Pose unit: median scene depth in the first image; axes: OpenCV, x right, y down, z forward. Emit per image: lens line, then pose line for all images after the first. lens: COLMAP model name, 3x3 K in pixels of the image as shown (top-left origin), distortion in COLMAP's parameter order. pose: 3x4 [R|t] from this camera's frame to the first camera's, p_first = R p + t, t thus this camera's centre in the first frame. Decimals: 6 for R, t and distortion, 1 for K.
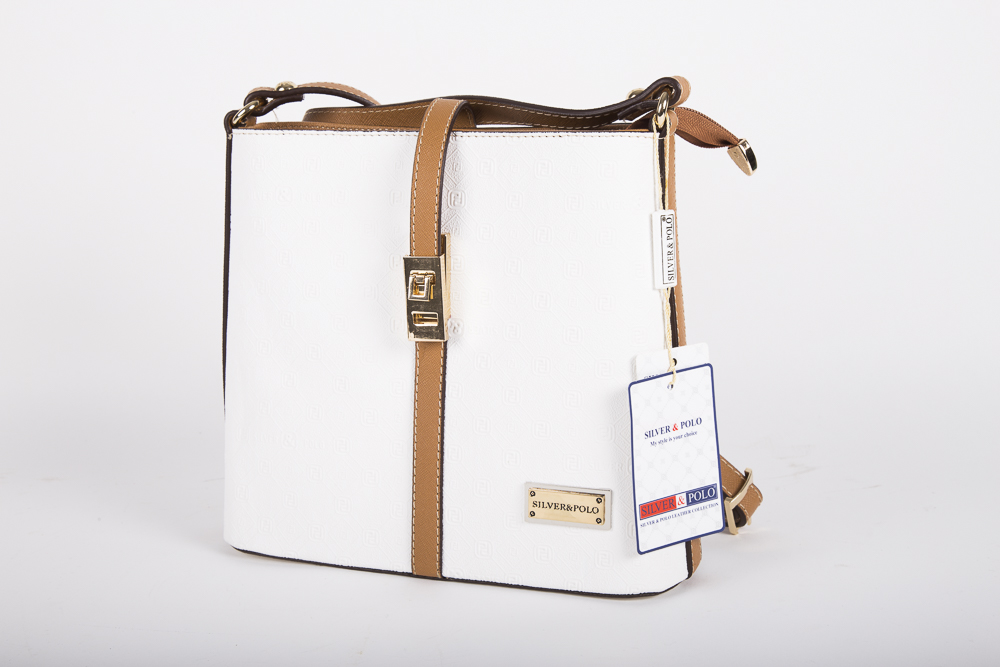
lens RADIAL K [[1631.8, 0, 502.5], [0, 1631.8, 338.6], [0, 0, 1]] dist [0.113810, 0.000000]
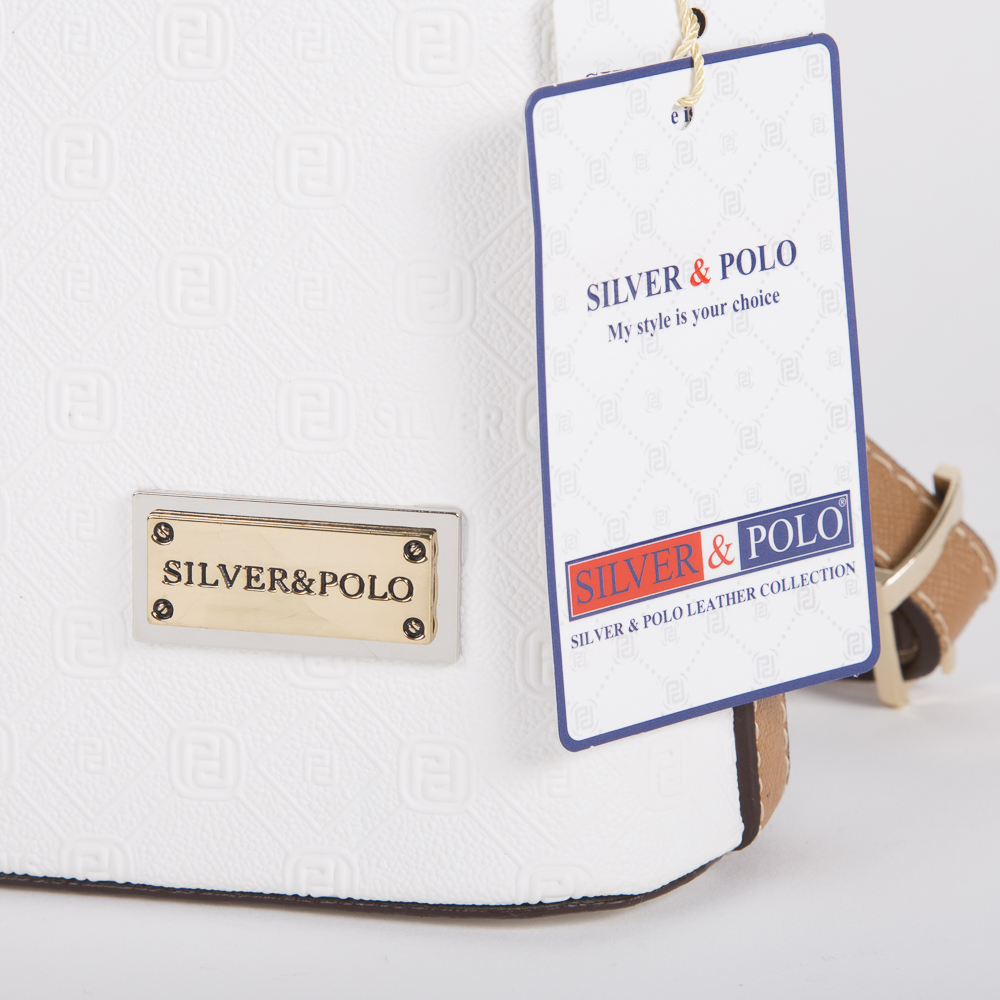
lens RADIAL K [[4610.9, 0, 497.7], [0, 4610.9, 503.2], [0, 0, 1]] dist [0.361092, 0.000000]
pose [[0.996444, -0.007375, 0.083936, 0.009795], [0.004739, 0.999491, 0.031553, 0.067642], [-0.084126, -0.031043, 0.995971, 0.253990]]
